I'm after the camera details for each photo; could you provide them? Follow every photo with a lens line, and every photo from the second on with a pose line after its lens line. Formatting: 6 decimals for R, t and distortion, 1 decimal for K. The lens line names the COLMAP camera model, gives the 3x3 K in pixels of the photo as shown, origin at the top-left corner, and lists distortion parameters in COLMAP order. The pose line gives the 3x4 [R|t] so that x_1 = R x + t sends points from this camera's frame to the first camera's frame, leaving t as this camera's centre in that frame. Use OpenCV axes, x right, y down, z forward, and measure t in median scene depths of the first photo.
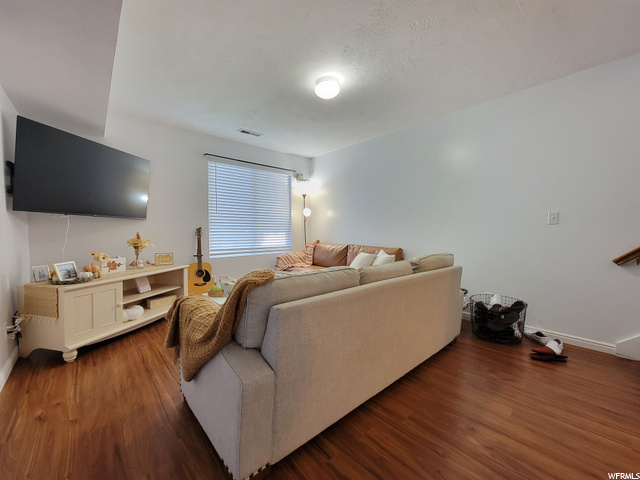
lens RADIAL K [[260.9, 0, 316.6], [0, 260.9, 239.6], [0, 0, 1]] dist [-0.001312, -0.000272]
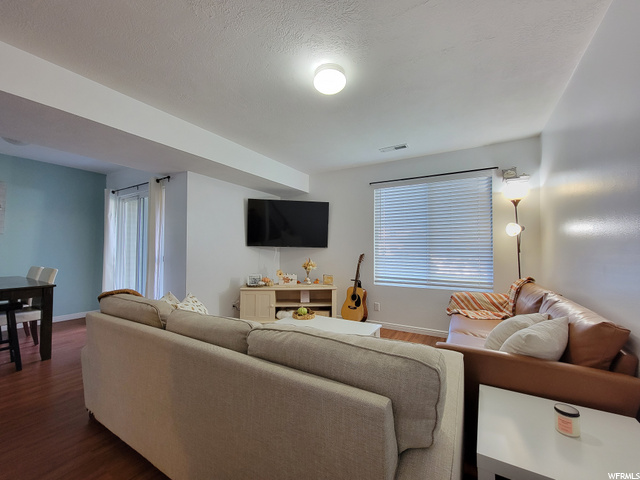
lens RADIAL K [[260.9, 0, 318.0], [0, 260.9, 238.3], [0, 0, 1]] dist [-0.001312, -0.000272]
pose [[0.308857, -0.041974, -0.950182, 0.475741], [-0.036432, 0.997770, -0.055918, -0.040984], [0.950411, 0.051888, 0.306639, 0.472611]]
